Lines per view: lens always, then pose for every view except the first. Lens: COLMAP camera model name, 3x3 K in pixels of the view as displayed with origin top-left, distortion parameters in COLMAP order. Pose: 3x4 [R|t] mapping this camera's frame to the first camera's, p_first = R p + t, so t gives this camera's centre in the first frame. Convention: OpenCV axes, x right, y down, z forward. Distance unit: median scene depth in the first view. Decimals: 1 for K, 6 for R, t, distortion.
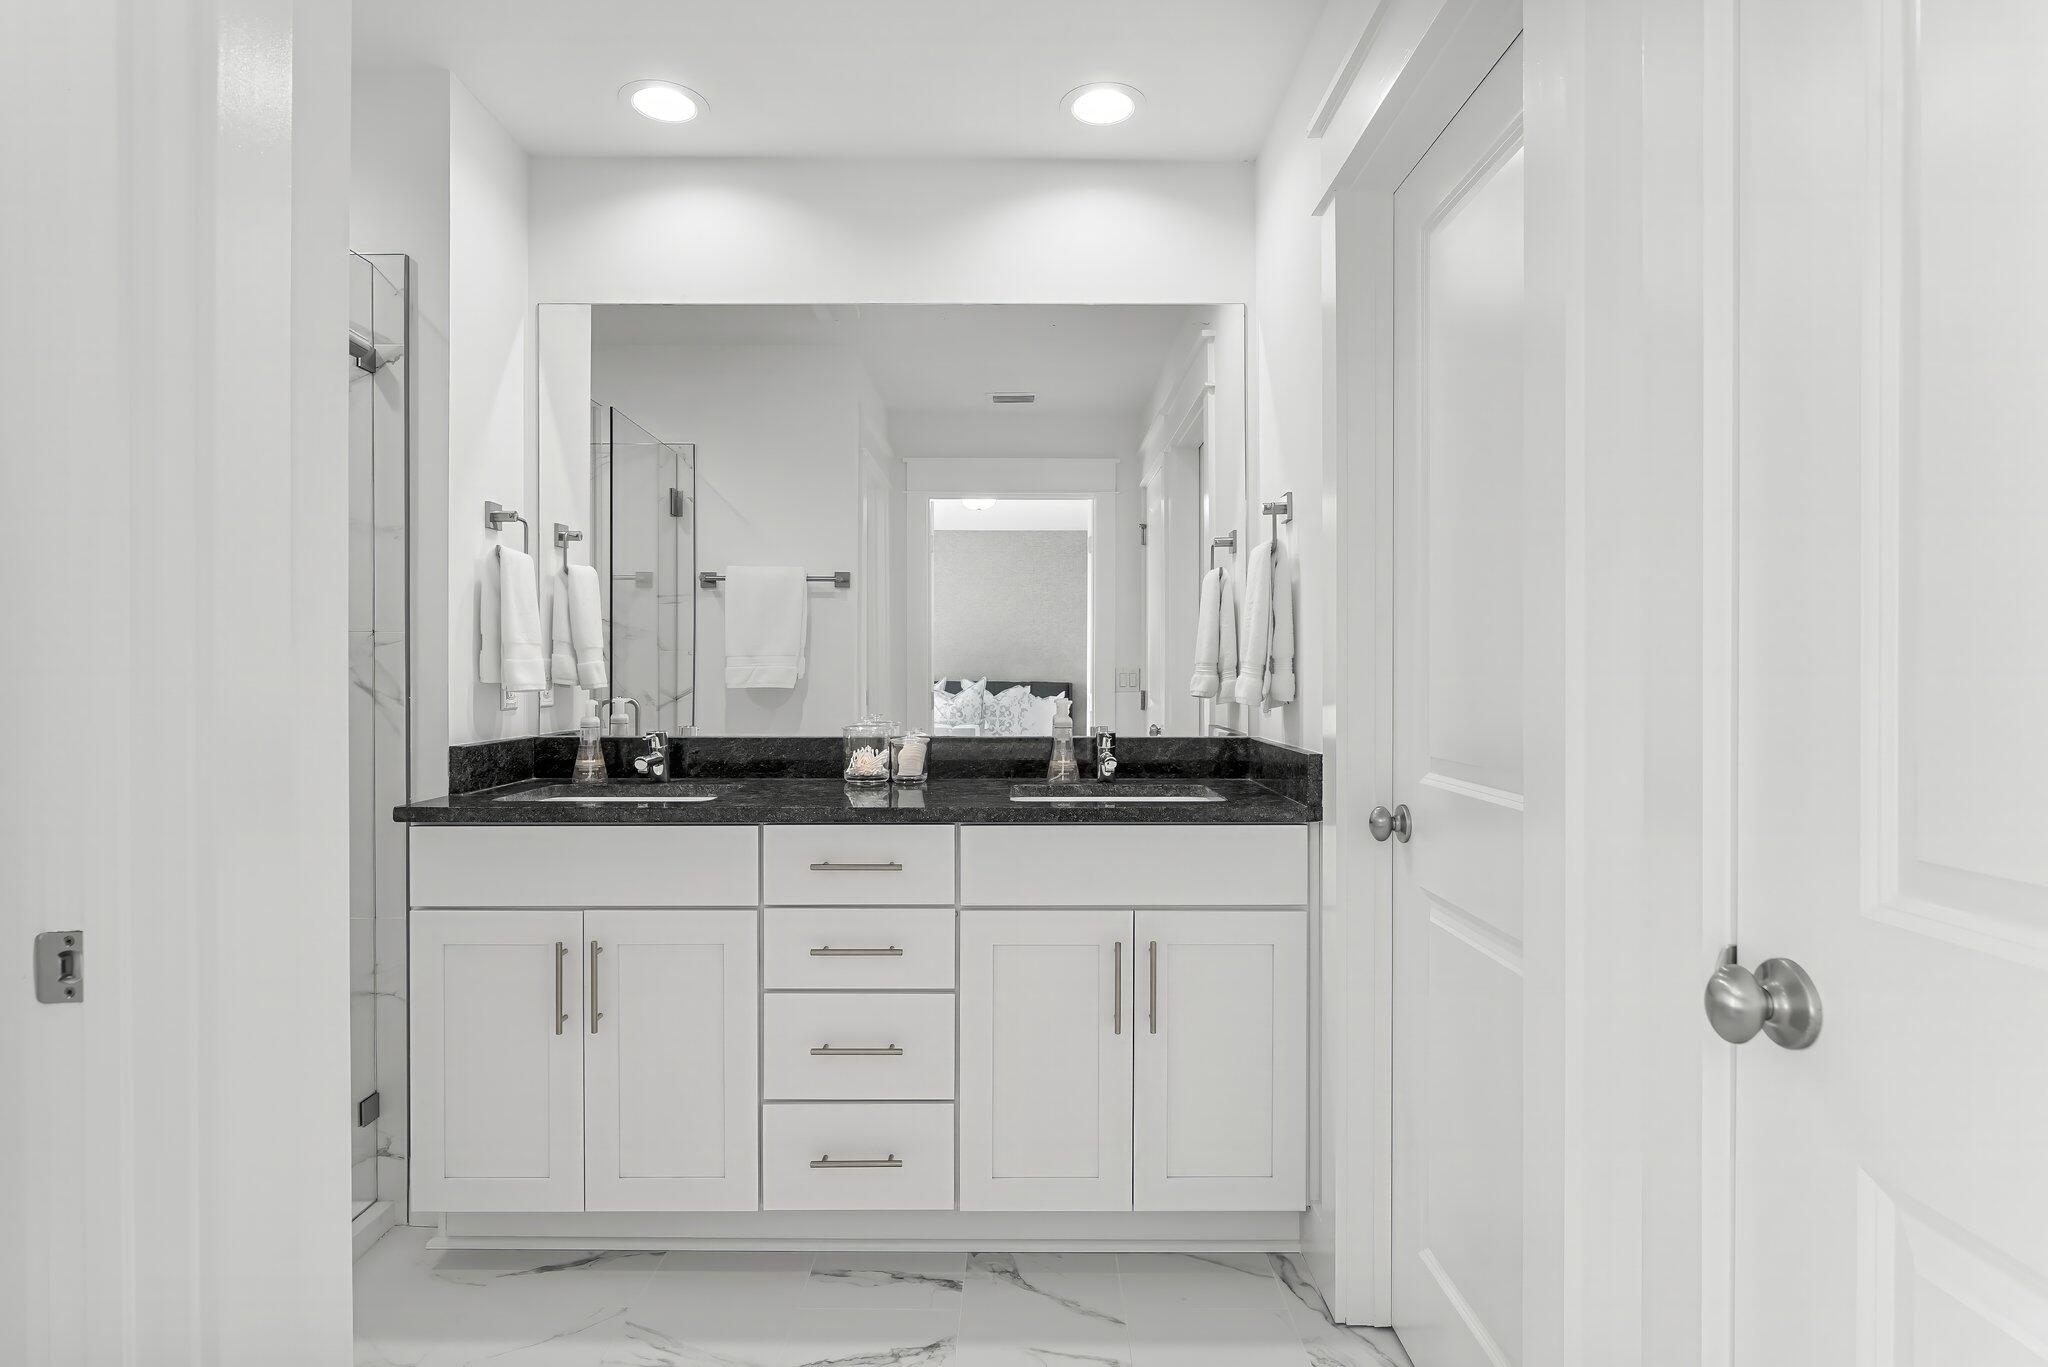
lens RADIAL K [[1080.1, 0, 1030.3], [0, 1080.1, 671.9], [0, 0, 1]] dist [-0.021060, 0.000305]
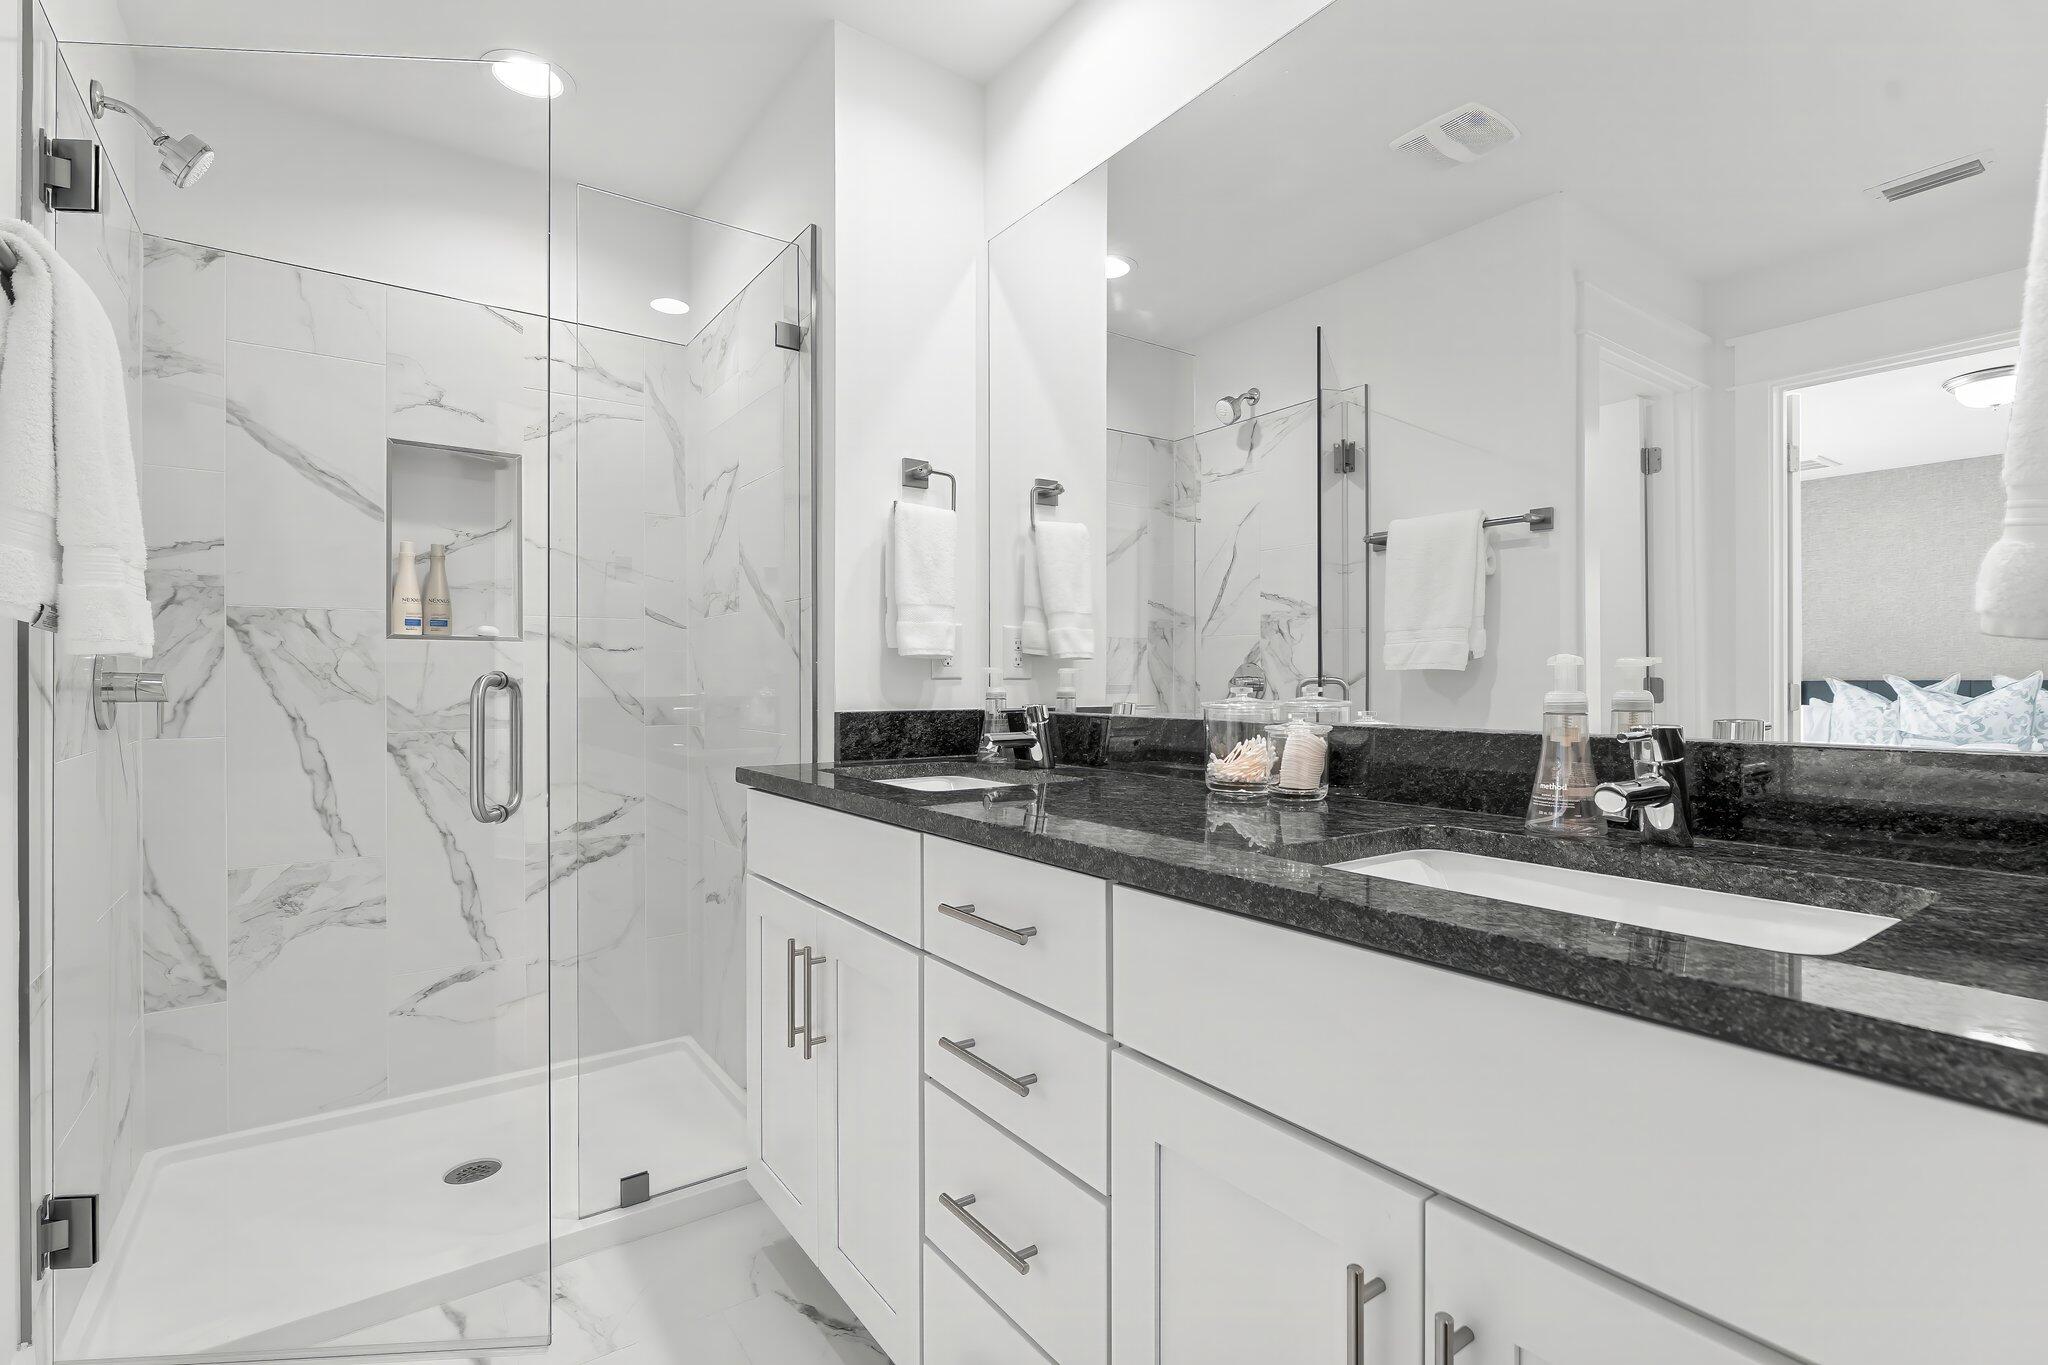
lens RADIAL K [[944.4, 0, 1021.7], [0, 944.4, 678.7], [0, 0, 1]] dist [-0.004133, 0.000373]
pose [[0.571792, -0.003427, -0.820392, 0.269071], [-0.000113, 0.999991, -0.004256, 0.044556], [0.820399, 0.002526, 0.571786, 0.676473]]
